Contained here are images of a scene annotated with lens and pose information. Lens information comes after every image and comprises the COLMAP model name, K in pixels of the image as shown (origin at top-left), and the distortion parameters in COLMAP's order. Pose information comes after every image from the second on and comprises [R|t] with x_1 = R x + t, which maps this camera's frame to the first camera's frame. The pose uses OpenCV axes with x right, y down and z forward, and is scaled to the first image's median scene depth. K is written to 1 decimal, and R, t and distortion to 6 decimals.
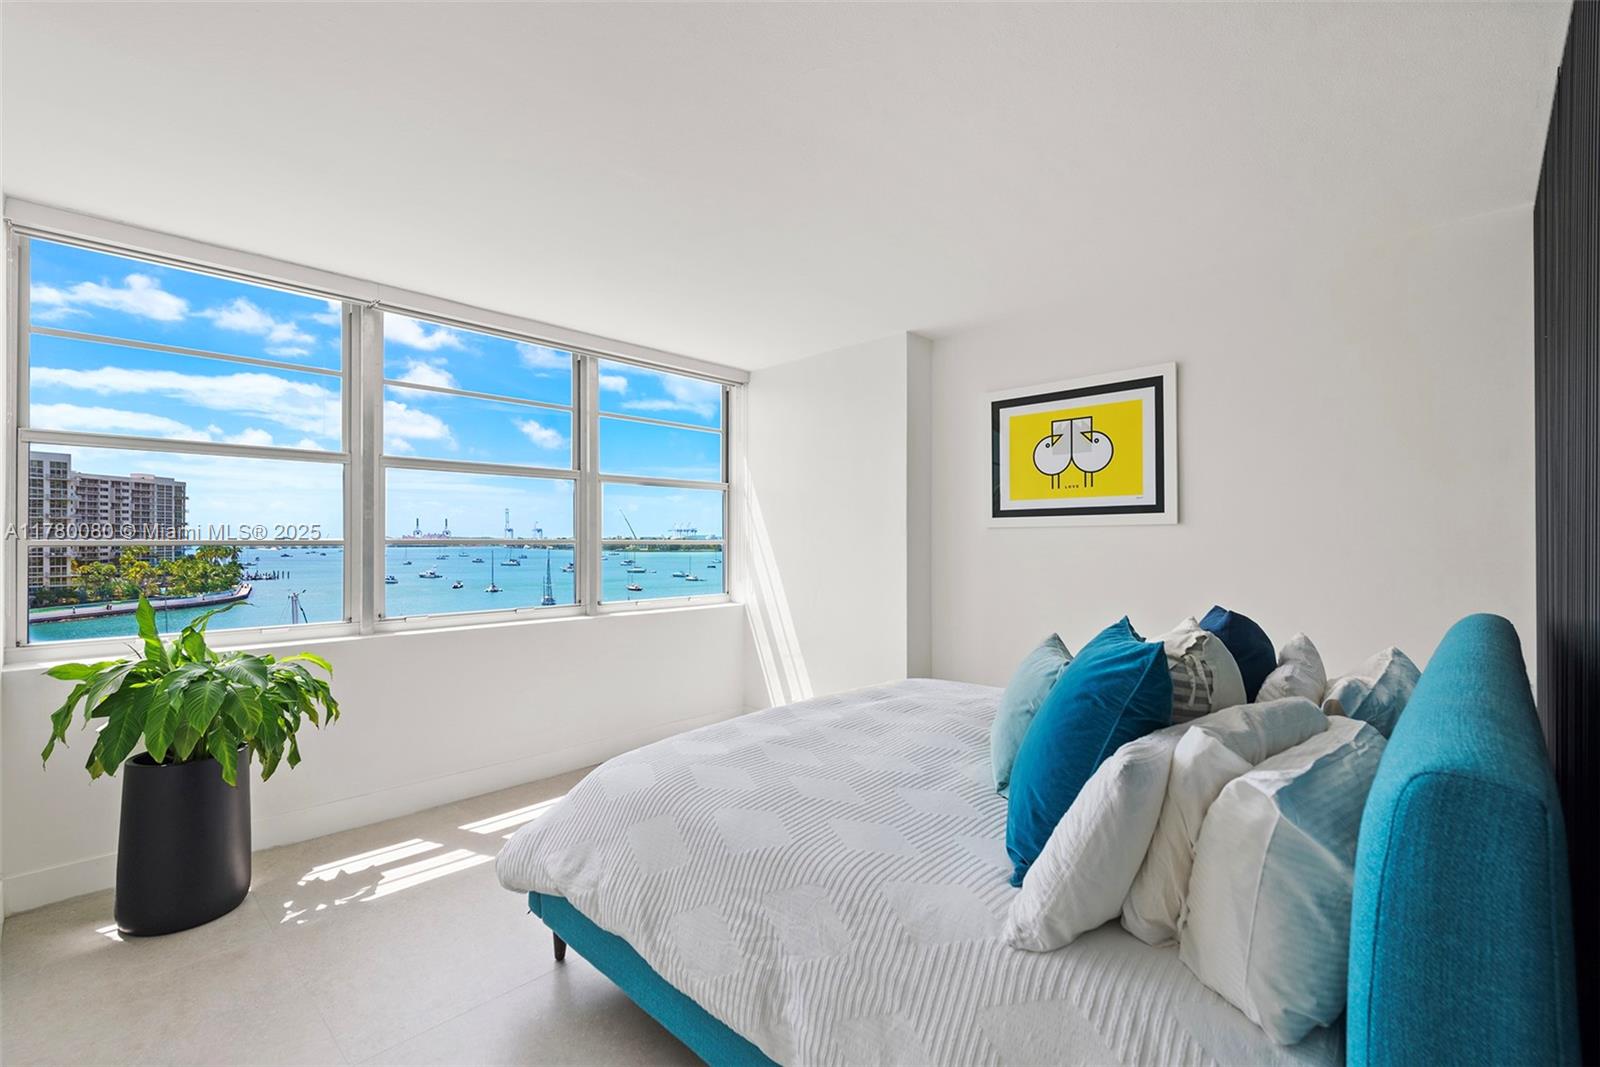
lens RADIAL K [[691.1, 0, 824.2], [0, 691.1, 531.5], [0, 0, 1]] dist [0.011098, 0.000014]
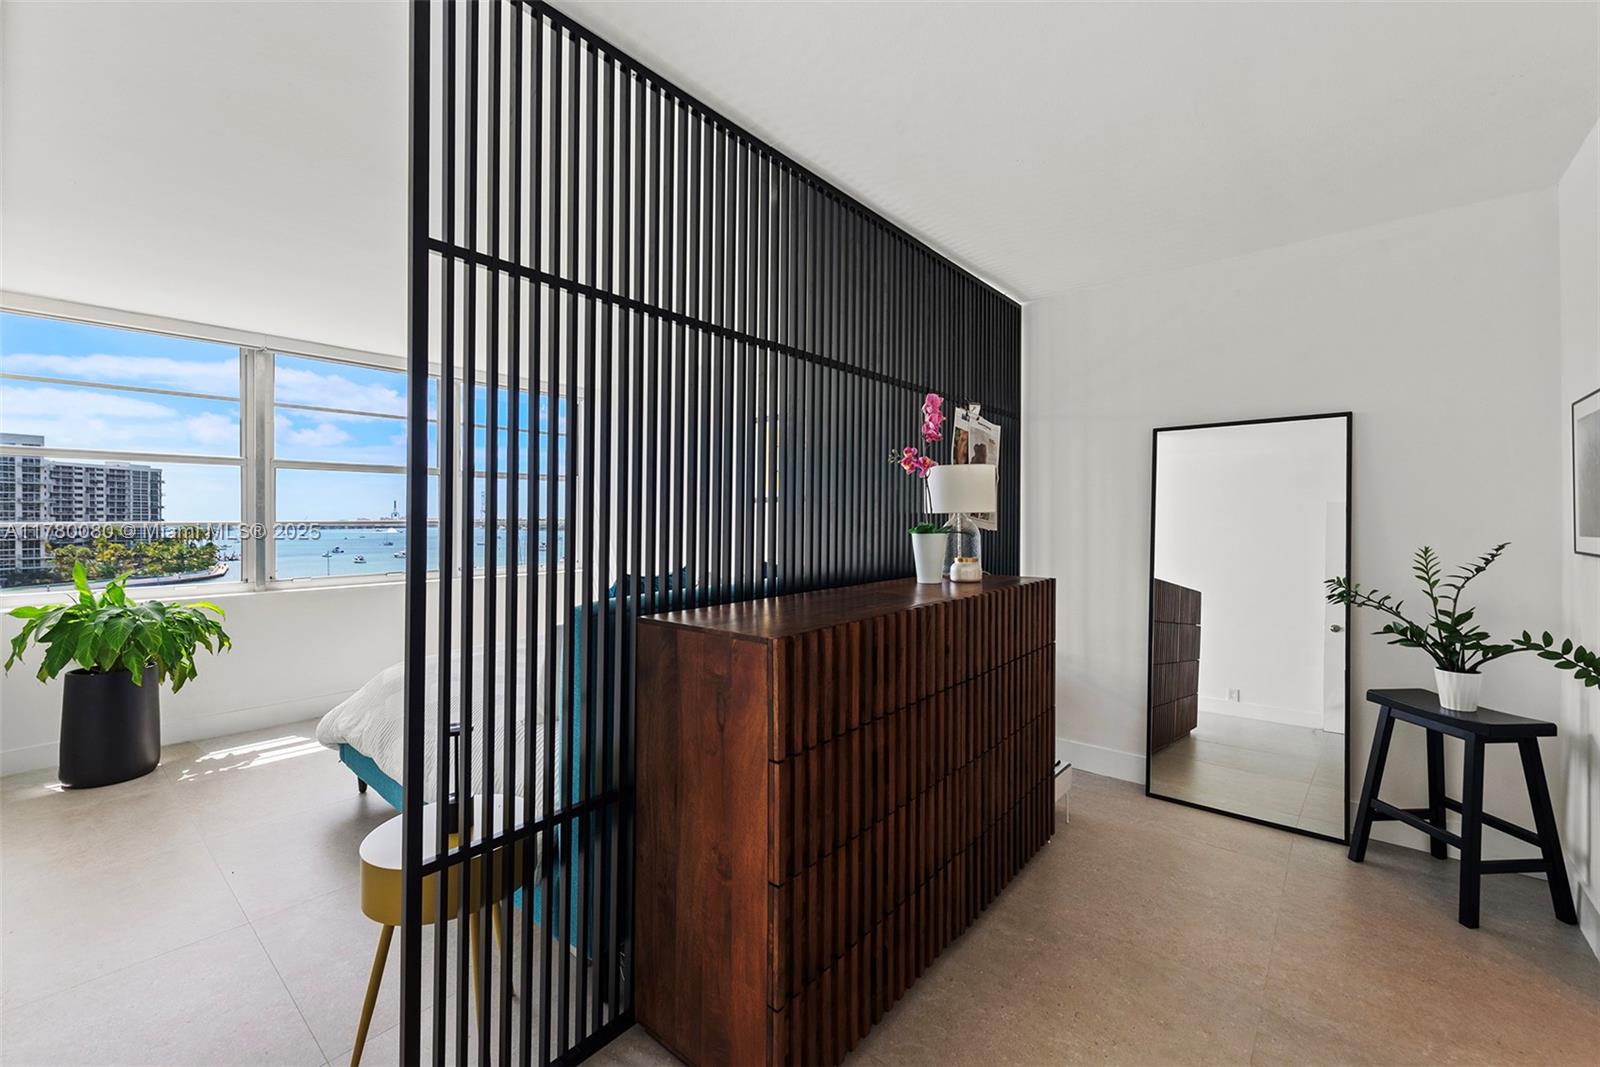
lens RADIAL K [[661.5, 0, 838.0], [0, 661.5, 511.9], [0, 0, 1]] dist [0.012048, 0.000837]
pose [[0.999032, -0.004343, 0.043774, 0.502237], [0.004297, 0.999990, 0.001140, -0.006301], [-0.043778, -0.000950, 0.999041, -0.433703]]
